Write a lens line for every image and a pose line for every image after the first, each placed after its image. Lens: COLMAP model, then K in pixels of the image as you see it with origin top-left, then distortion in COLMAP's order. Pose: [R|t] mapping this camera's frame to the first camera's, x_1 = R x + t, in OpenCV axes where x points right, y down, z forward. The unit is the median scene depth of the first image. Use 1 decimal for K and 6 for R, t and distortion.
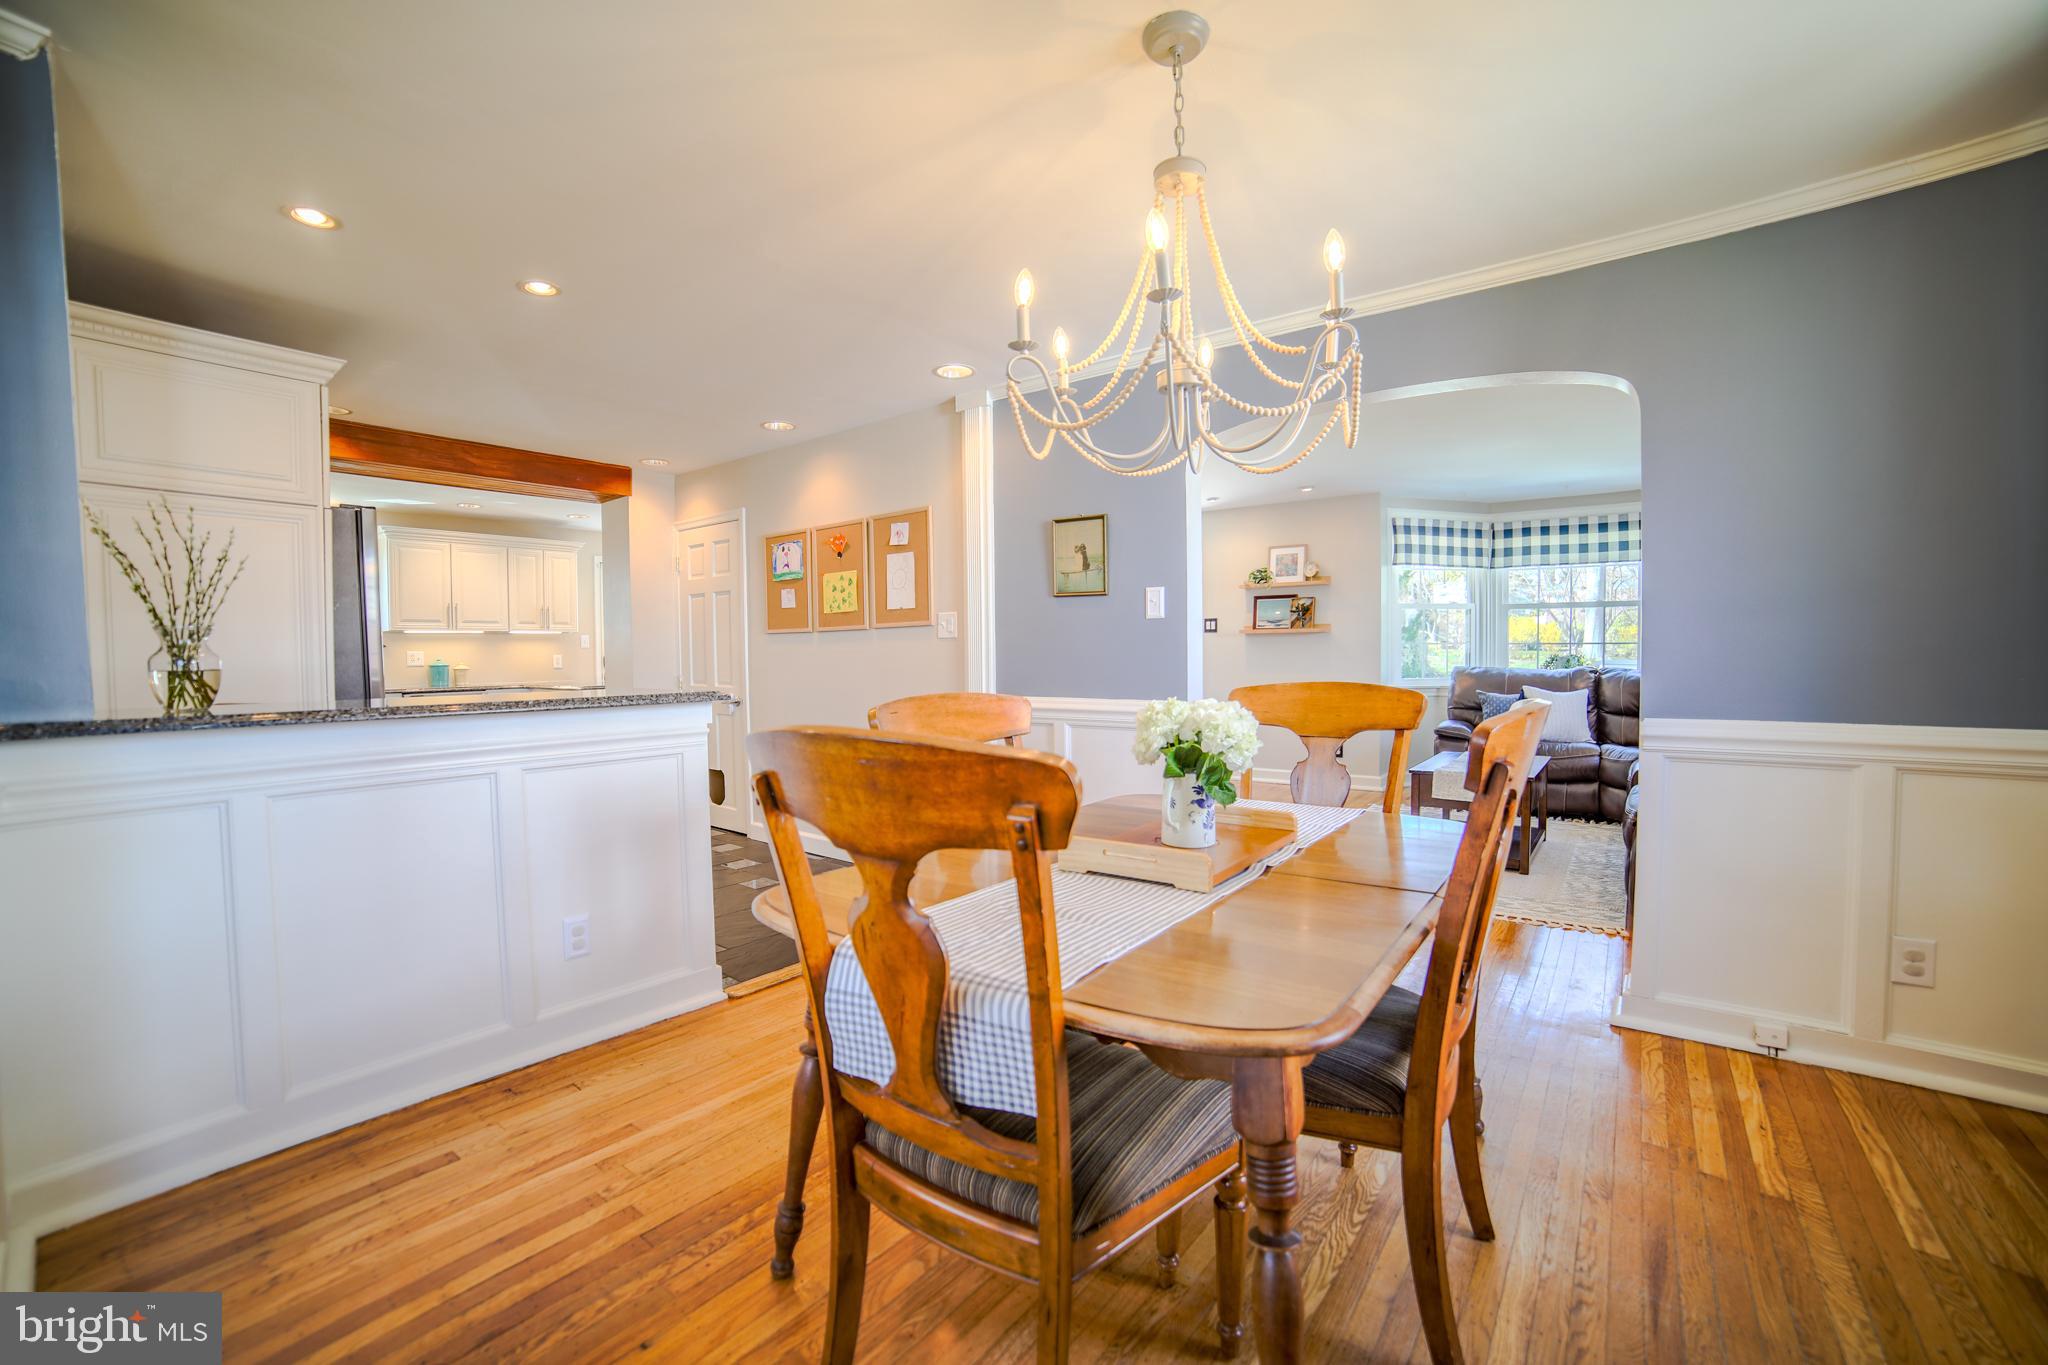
lens RADIAL K [[839.9, 0, 1024.0], [0, 839.9, 682.5], [0, 0, 1]] dist [-0.103385, 0.035699]
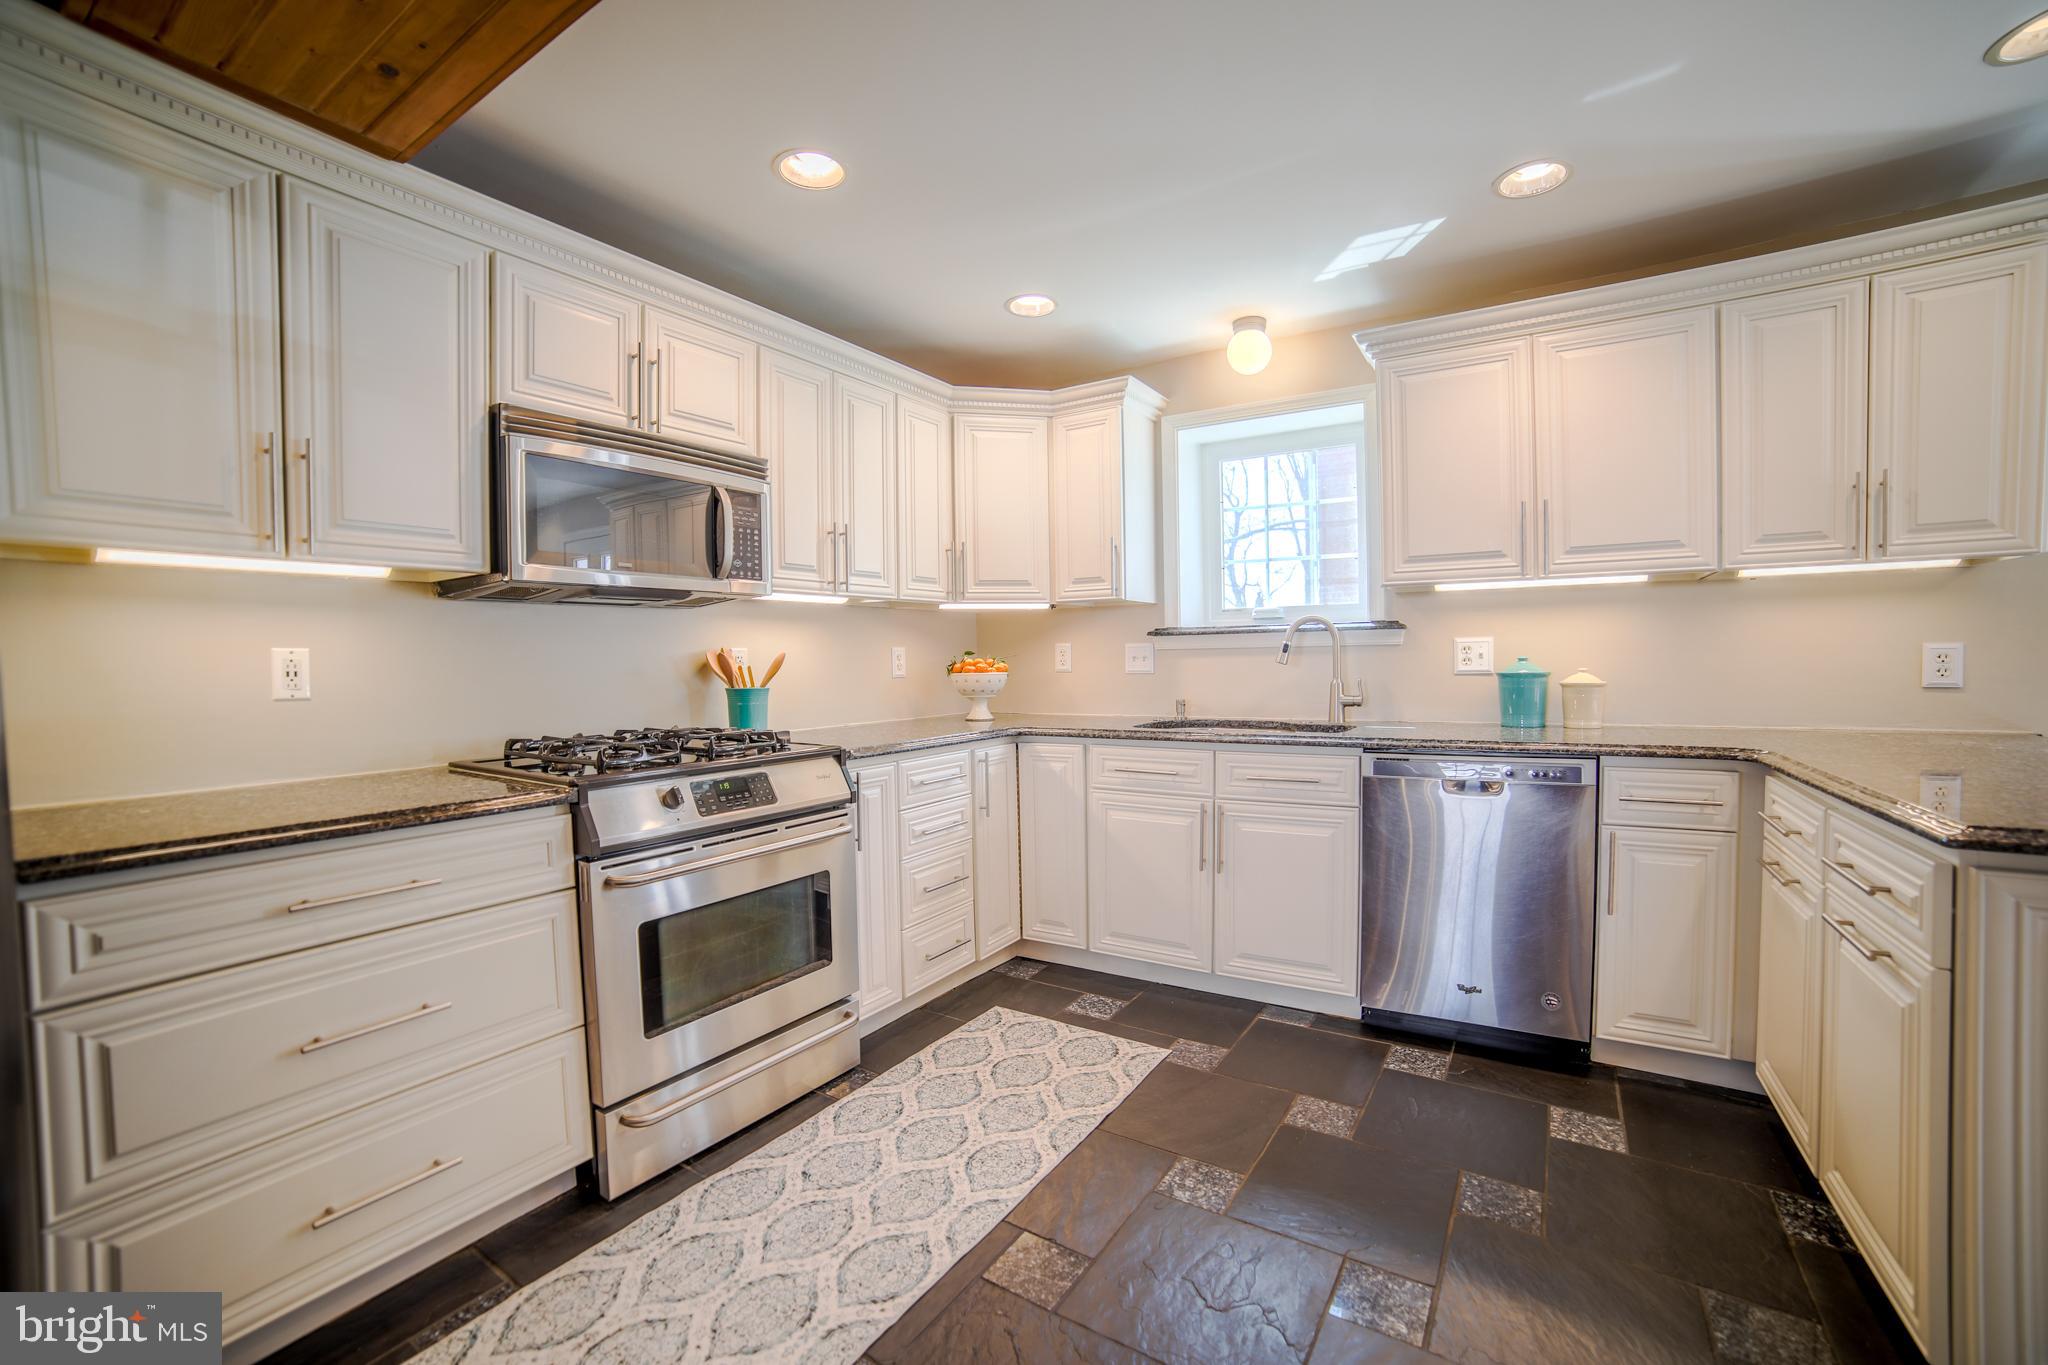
lens RADIAL K [[839.9, 0, 1024.0], [0, 839.9, 682.5], [0, 0, 1]] dist [-0.103385, 0.035699]
pose [[0.089471, 0.037887, -0.995269, -0.372911], [-0.020449, 0.999135, 0.036196, -0.026294], [0.995779, 0.017114, 0.090169, 0.743983]]
